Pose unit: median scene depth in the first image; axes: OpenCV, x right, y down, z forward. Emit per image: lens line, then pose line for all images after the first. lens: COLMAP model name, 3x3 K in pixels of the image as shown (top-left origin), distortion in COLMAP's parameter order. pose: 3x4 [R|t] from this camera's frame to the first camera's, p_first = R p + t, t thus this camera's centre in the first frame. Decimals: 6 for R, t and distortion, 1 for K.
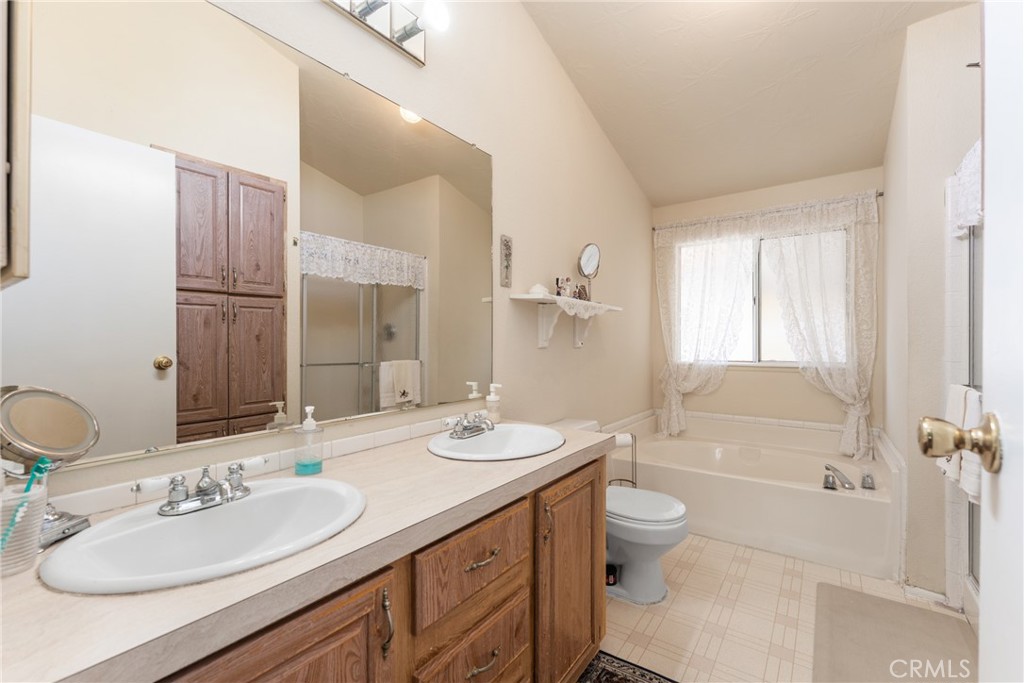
lens RADIAL K [[441.4, 0, 511.8], [0, 441.4, 341.6], [0, 0, 1]] dist [-0.000273, 0.000022]
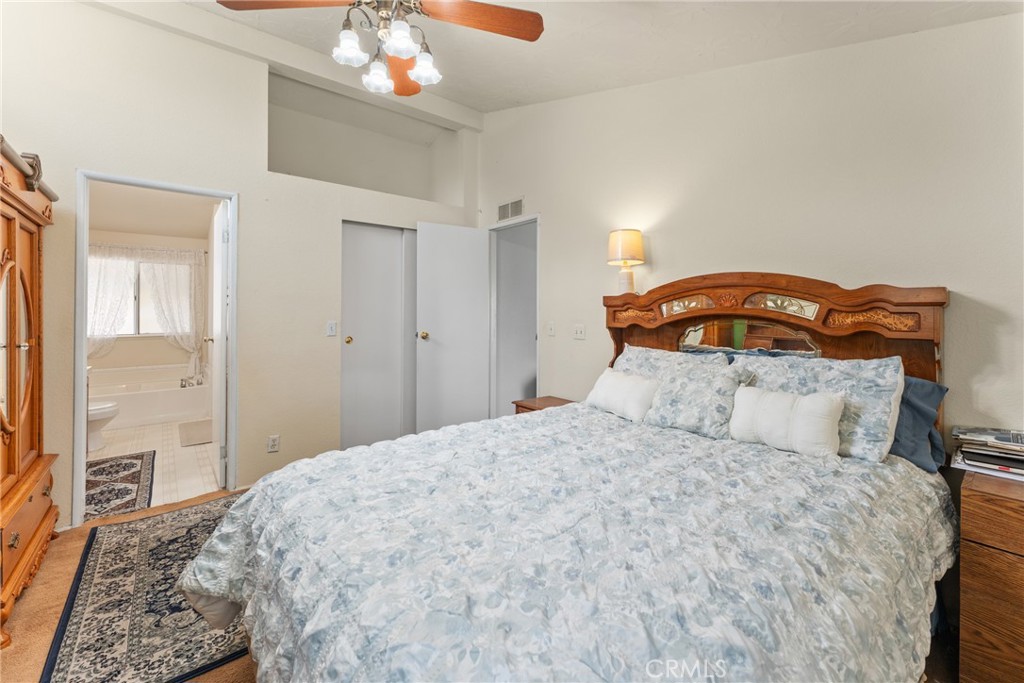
lens RADIAL K [[412.9, 0, 505.6], [0, 412.9, 310.9], [0, 0, 1]] dist [-0.001747, -0.000120]
pose [[0.262083, 0.001986, 0.965043, -0.659845], [-0.002358, 0.999996, -0.001418, -0.048736], [-0.965042, -0.001904, 0.262087, -0.856109]]
